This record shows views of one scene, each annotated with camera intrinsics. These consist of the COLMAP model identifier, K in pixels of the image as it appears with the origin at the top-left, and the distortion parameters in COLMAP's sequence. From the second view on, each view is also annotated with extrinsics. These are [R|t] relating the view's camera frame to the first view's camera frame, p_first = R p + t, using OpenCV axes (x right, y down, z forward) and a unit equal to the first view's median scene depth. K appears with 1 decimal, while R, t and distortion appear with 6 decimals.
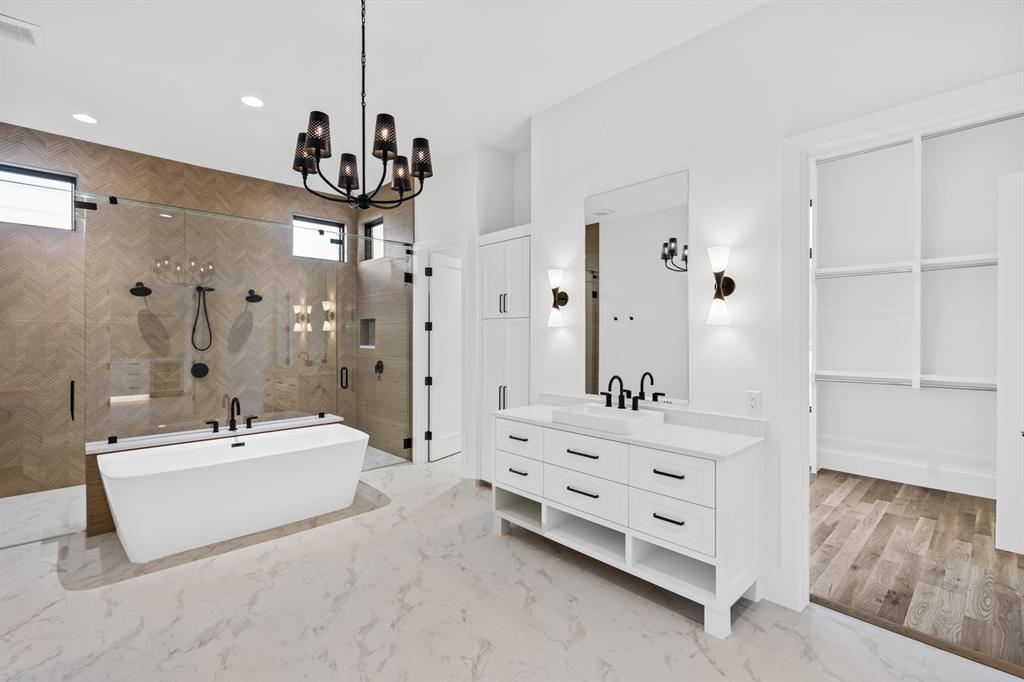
lens RADIAL K [[460.6, 0, 510.4], [0, 460.6, 336.3], [0, 0, 1]] dist [0.010811, -0.001239]
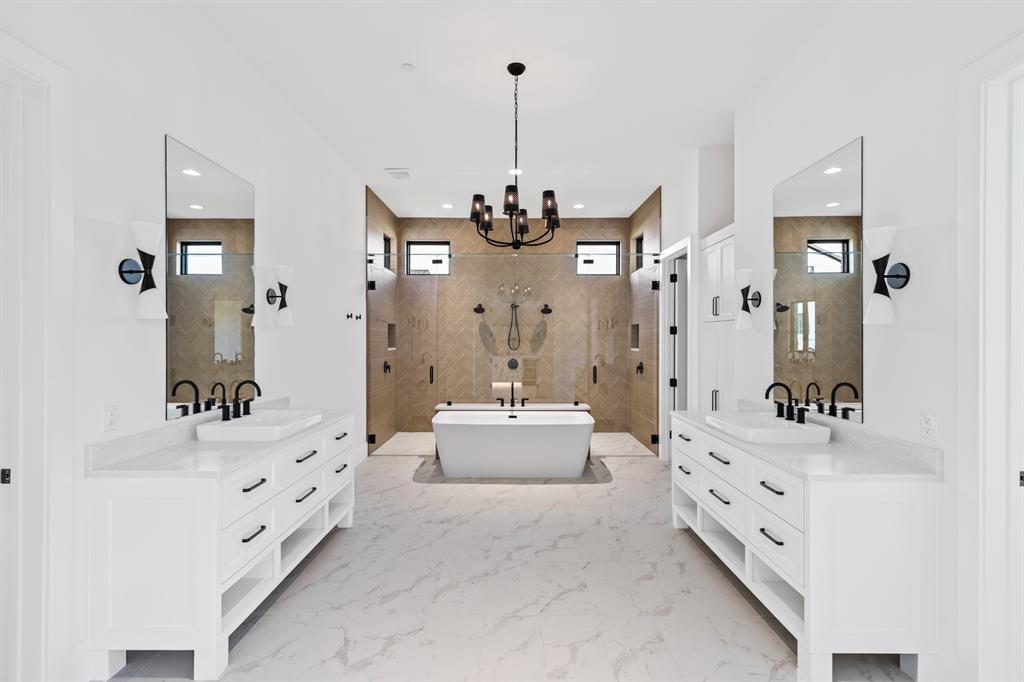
lens RADIAL K [[460.6, 0, 508.6], [0, 460.6, 339.6], [0, 0, 1]] dist [0.010811, -0.001239]
pose [[0.724019, 0.000030, -0.689780, 0.348461], [-0.000366, 1.000000, -0.000341, -0.000158], [0.689780, 0.000500, 0.724019, -0.022520]]
